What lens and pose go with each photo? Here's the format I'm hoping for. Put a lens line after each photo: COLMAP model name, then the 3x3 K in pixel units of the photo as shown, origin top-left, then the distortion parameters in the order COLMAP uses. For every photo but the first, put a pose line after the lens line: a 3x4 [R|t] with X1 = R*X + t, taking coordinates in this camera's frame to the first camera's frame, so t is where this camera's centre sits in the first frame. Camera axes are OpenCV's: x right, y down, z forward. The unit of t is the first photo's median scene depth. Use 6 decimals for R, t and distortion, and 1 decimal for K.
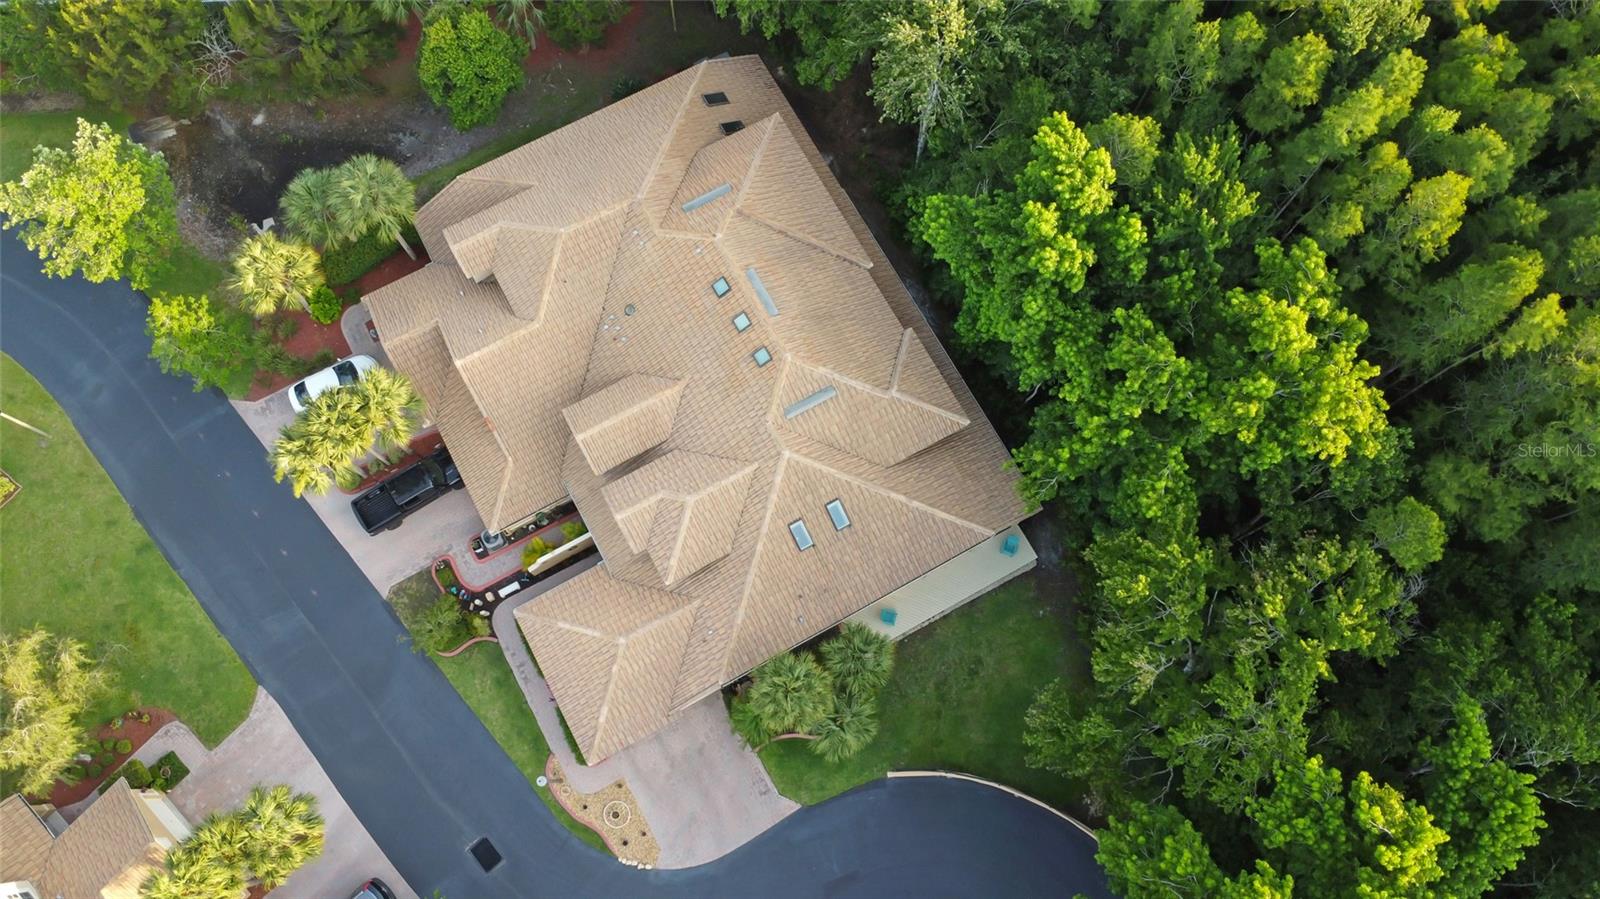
lens RADIAL K [[1163.1, 0, 800.0], [0, 1163.1, 449.5], [0, 0, 1]] dist [-0.000890, -0.000105]
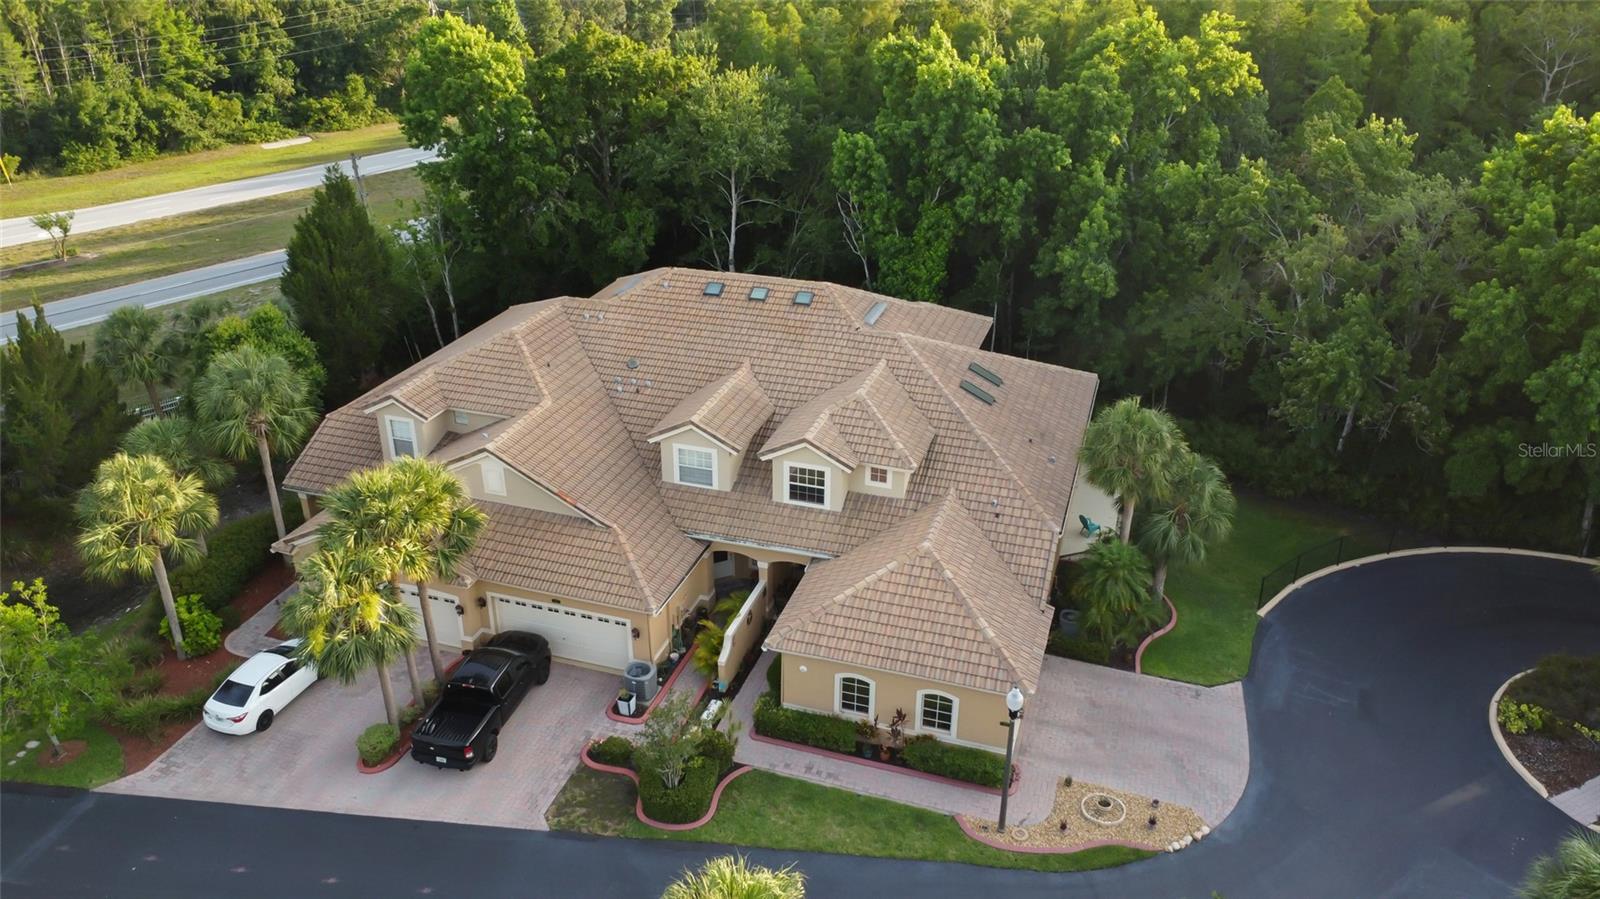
lens RADIAL K [[1199.5, 0, 800.0], [0, 1199.5, 449.5], [0, 0, 1]] dist [-0.007847, -0.001796]
pose [[0.728119, -0.308491, 0.612108, -0.583401], [0.664108, 0.538594, -0.518533, 0.423151], [-0.169715, 0.784060, 0.597031, 0.502303]]
